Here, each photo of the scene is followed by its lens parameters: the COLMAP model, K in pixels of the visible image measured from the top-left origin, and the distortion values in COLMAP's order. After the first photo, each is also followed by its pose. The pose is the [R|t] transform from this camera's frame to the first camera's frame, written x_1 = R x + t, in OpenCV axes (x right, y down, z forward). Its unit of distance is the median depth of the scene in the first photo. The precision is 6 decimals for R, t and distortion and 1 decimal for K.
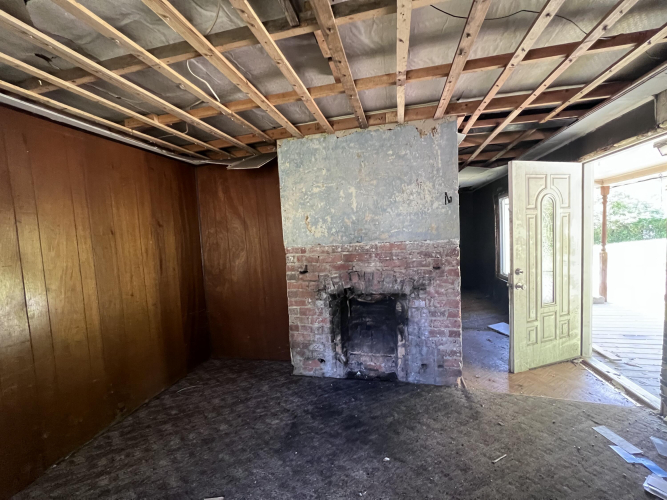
lens RADIAL K [[264.9, 0, 334.2], [0, 264.9, 252.0], [0, 0, 1]] dist [-0.002215, 0.000446]
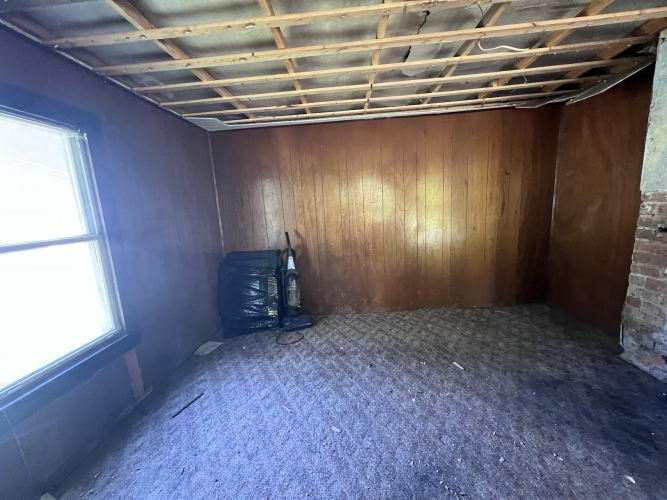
lens RADIAL K [[264.9, 0, 334.2], [0, 264.9, 252.0], [0, 0, 1]] dist [-0.002215, 0.000446]
pose [[0.184153, 0.212345, -0.959686, 0.400699], [-0.009001, 0.976708, 0.214384, -0.005843], [0.982856, -0.030841, 0.181775, 0.028247]]
